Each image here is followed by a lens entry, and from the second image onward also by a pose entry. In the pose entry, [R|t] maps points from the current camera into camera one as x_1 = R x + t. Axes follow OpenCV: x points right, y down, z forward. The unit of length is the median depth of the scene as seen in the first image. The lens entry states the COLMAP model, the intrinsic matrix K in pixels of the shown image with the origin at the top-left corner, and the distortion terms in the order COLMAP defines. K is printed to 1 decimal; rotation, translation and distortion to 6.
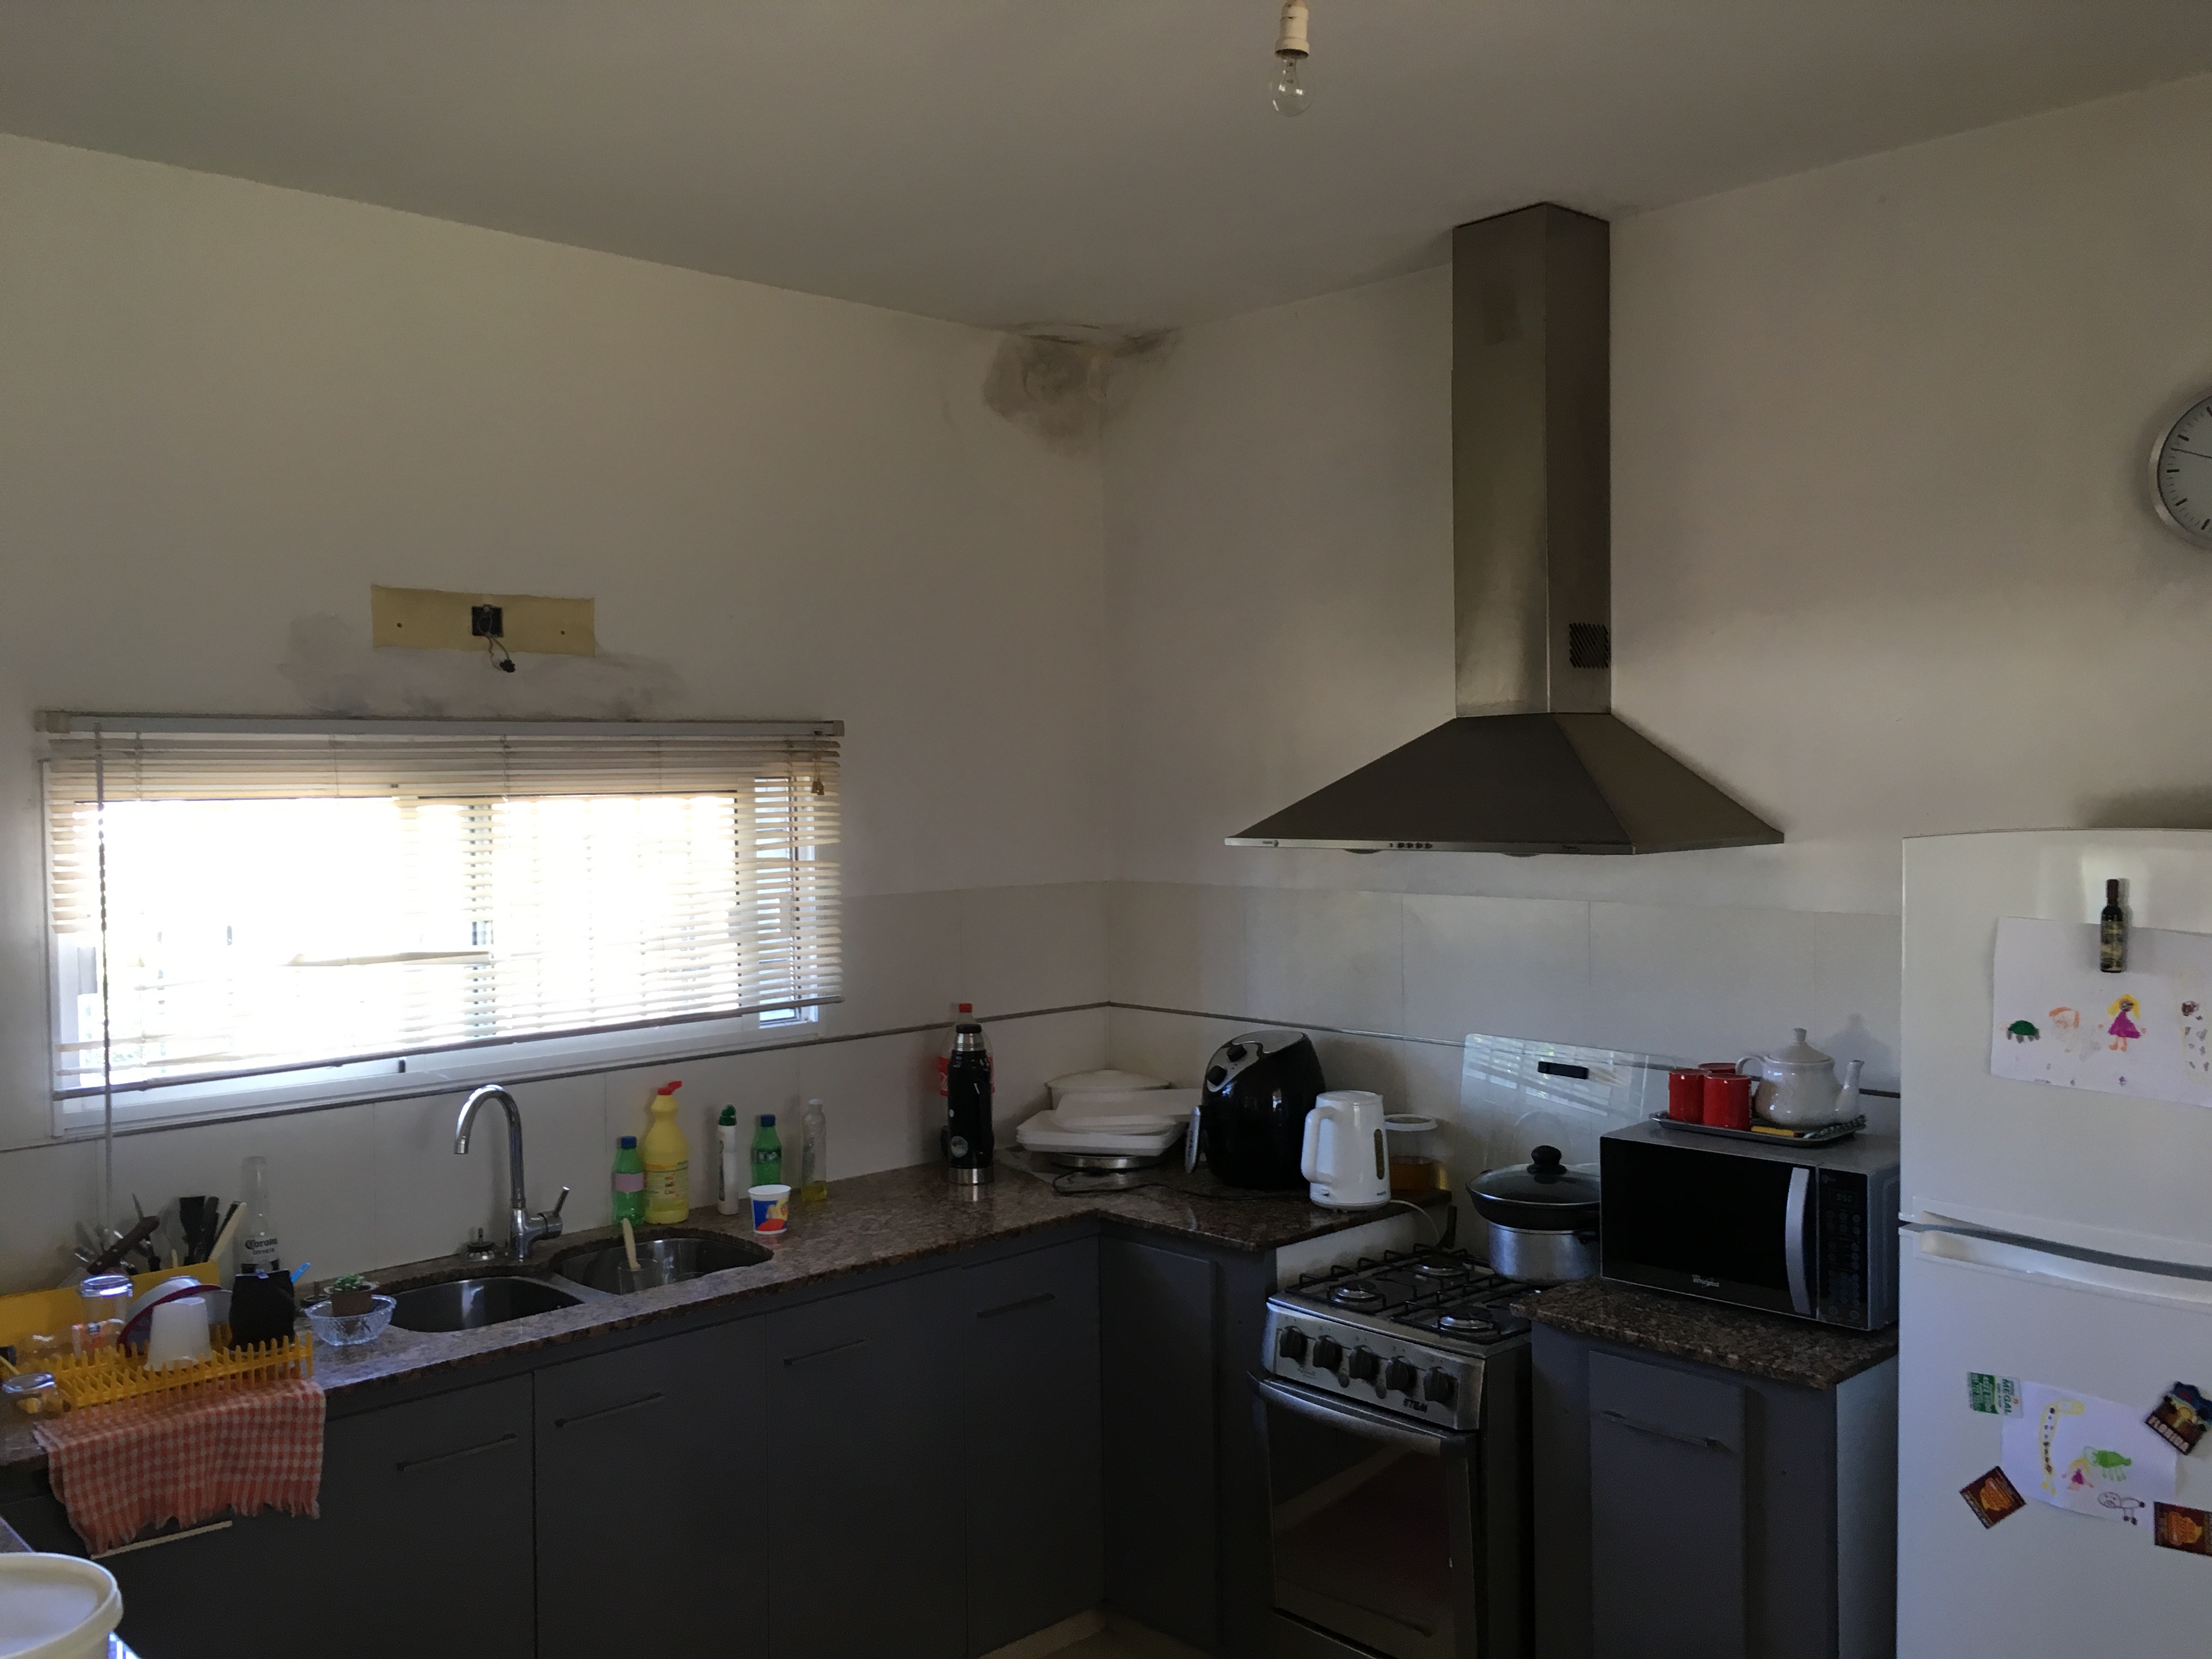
lens RADIAL K [[1893.6, 0, 1106.0], [0, 1893.6, 829.5], [0, 0, 1]] dist [0.059940, -0.082811]
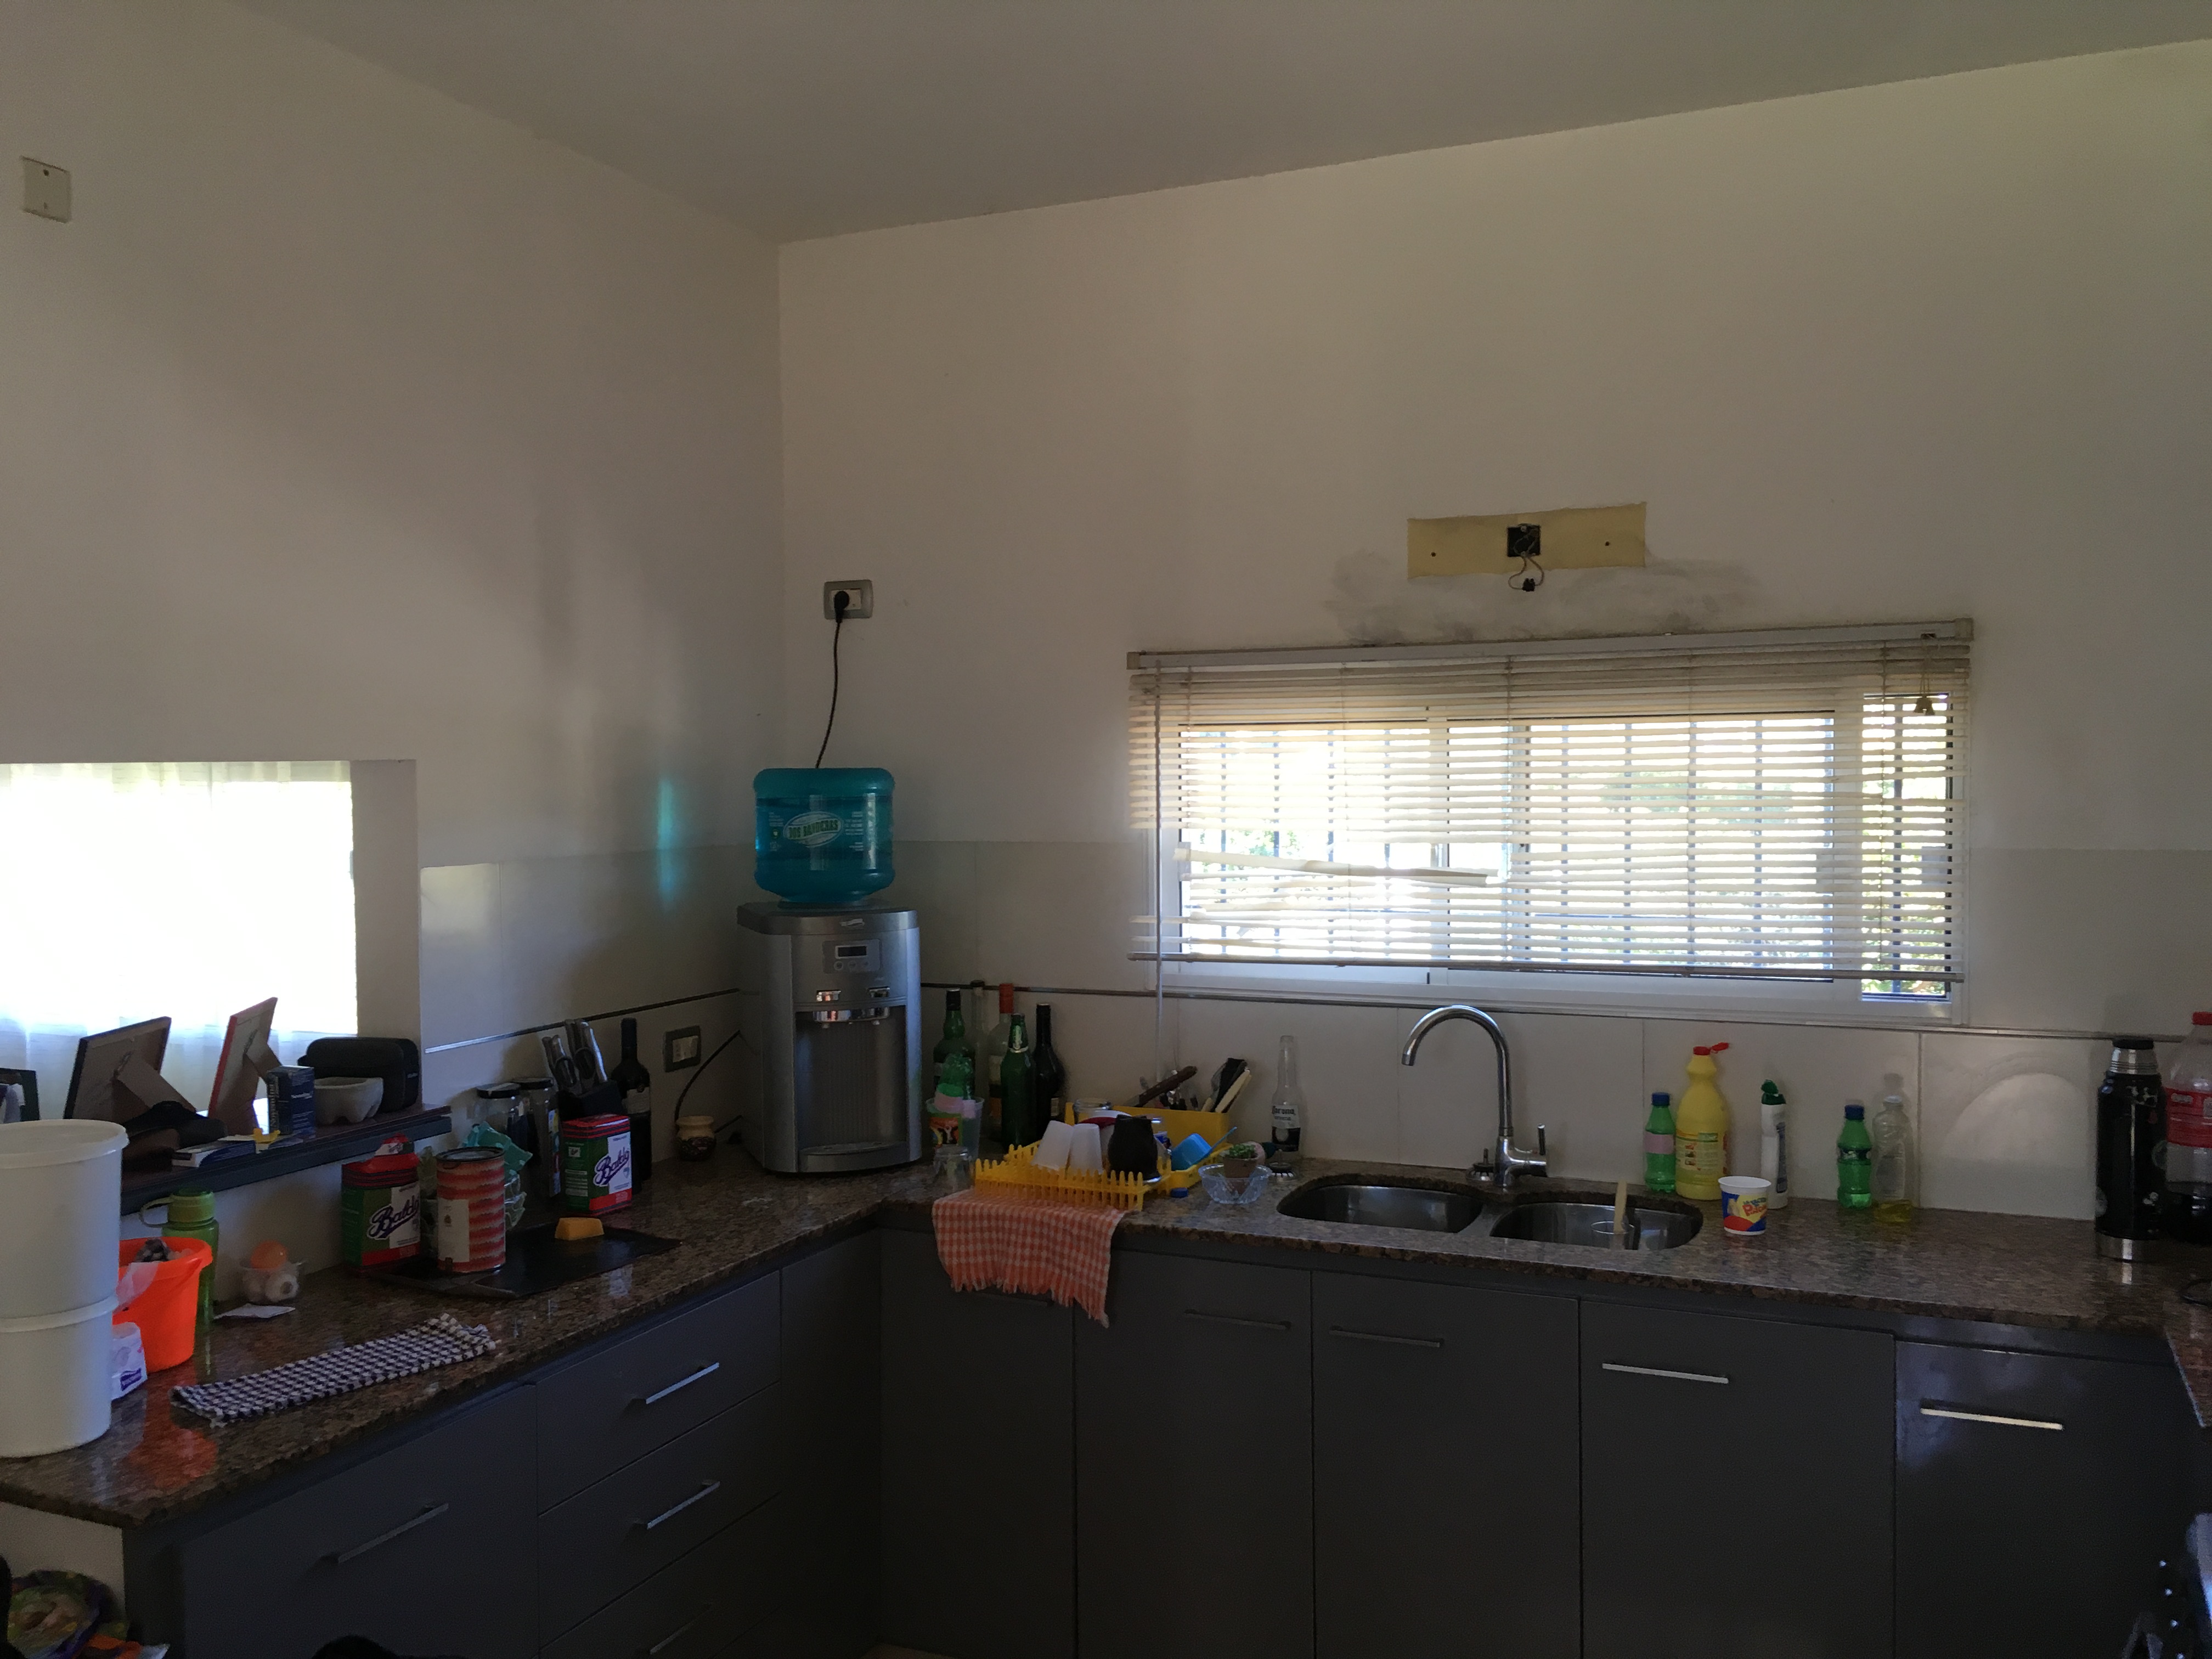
lens RADIAL K [[1893.6, 0, 1106.0], [0, 1893.6, 829.5], [0, 0, 1]] dist [0.059940, -0.082811]
pose [[0.376755, 0.042889, -0.925320, 0.509486], [-0.020791, 0.999067, 0.037842, 0.006988], [0.926080, 0.004981, 0.377295, 0.430452]]
